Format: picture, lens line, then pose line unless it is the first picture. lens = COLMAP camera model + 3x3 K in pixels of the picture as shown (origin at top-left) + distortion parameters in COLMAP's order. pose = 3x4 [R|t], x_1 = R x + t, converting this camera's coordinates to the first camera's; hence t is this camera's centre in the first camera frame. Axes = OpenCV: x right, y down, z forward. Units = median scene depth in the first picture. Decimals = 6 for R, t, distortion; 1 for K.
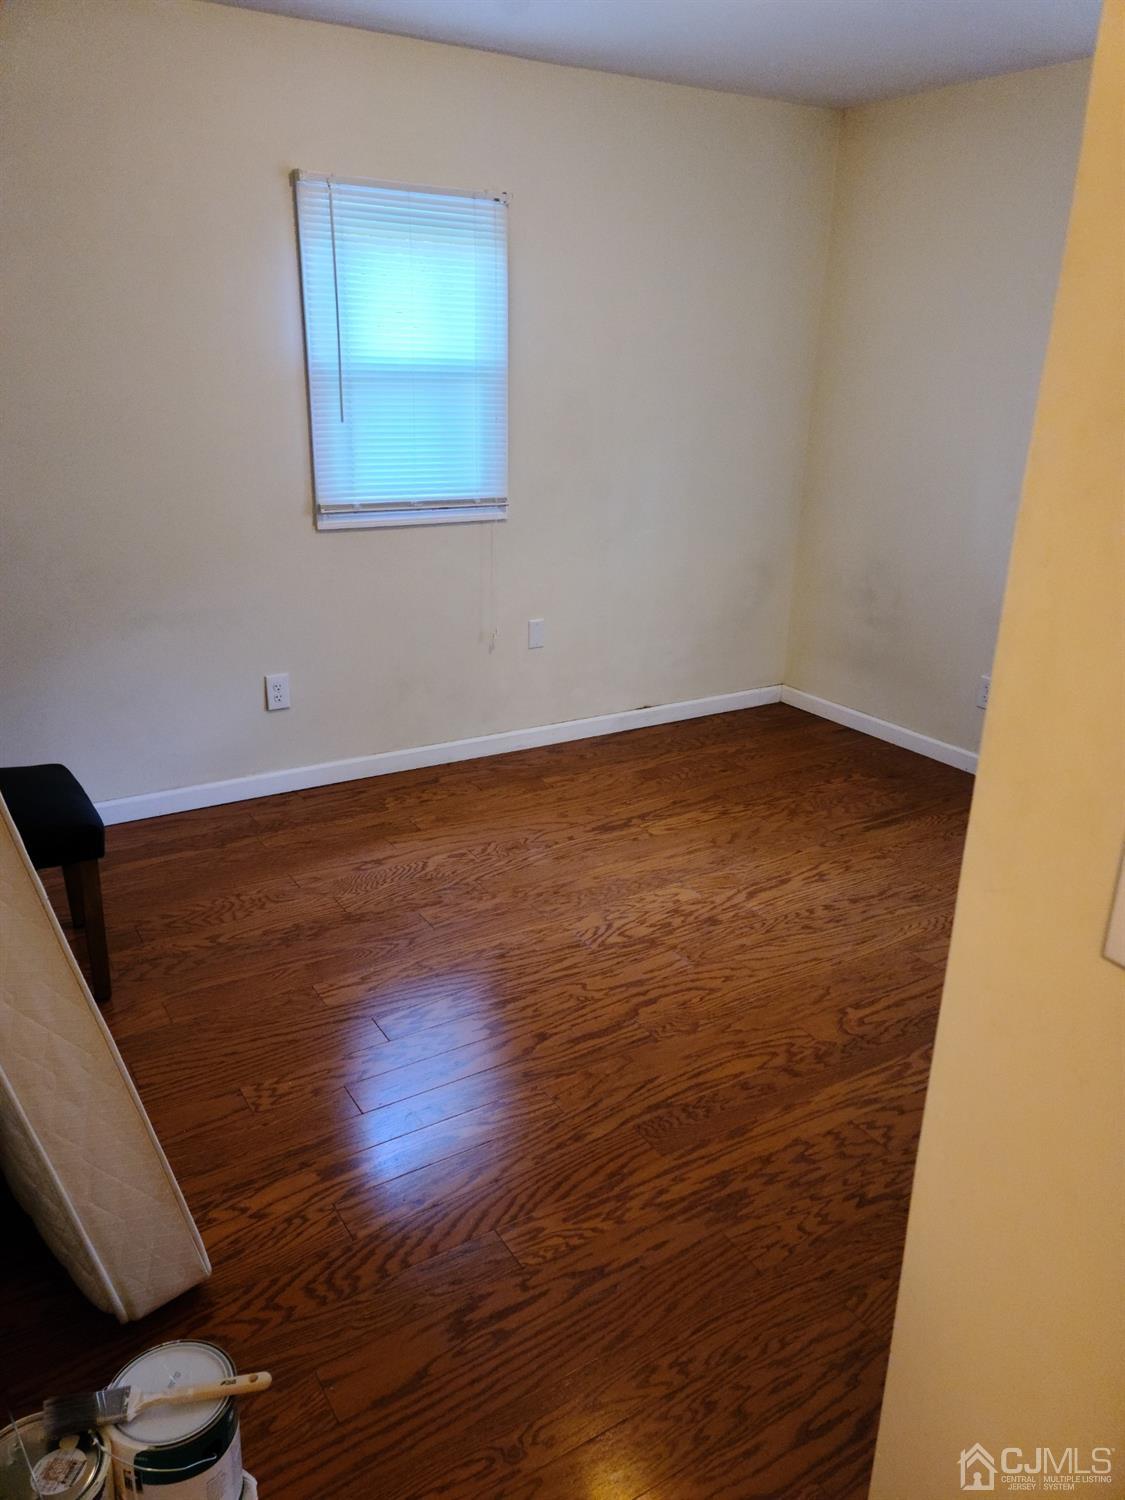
lens RADIAL K [[1091.0, 0, 557.2], [0, 1091.0, 757.0], [0, 0, 1]] dist [0.091588, -0.074897]
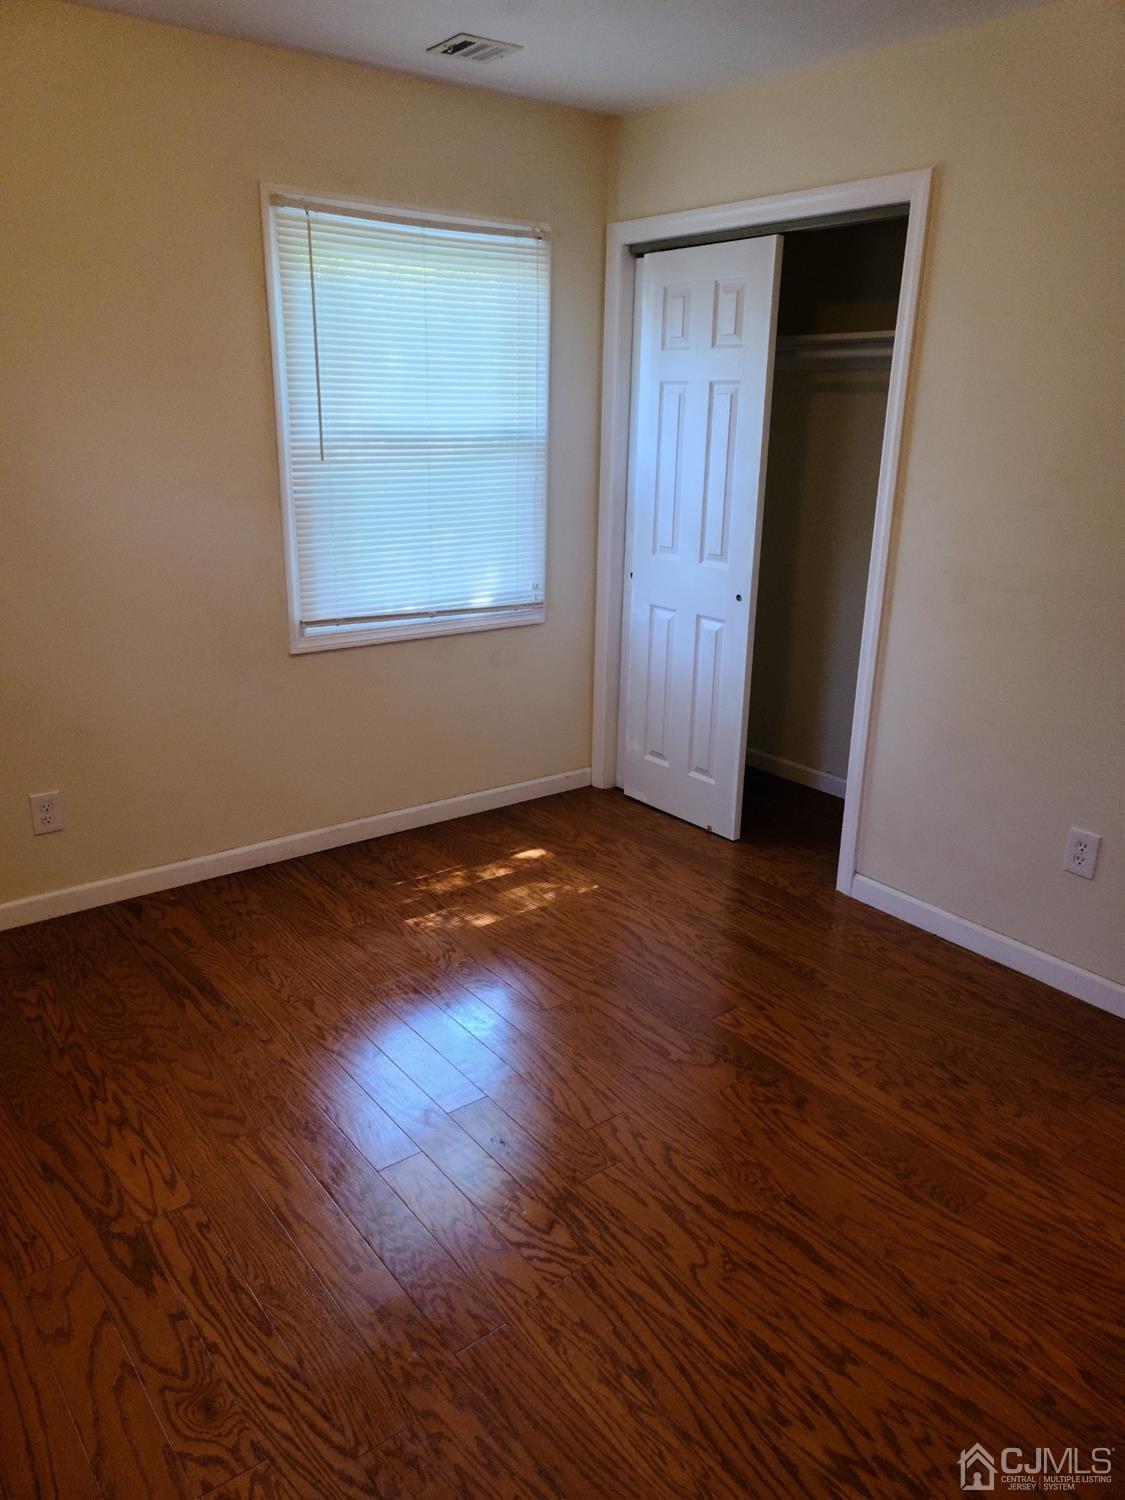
lens RADIAL K [[1091.0, 0, 557.2], [0, 1091.0, 757.0], [0, 0, 1]] dist [0.091588, -0.074897]
pose [[-0.098342, -0.338616, 0.935771, -0.444184], [0.325146, 0.877789, 0.351805, -0.309571], [-0.940536, 0.338860, 0.023777, 0.784183]]
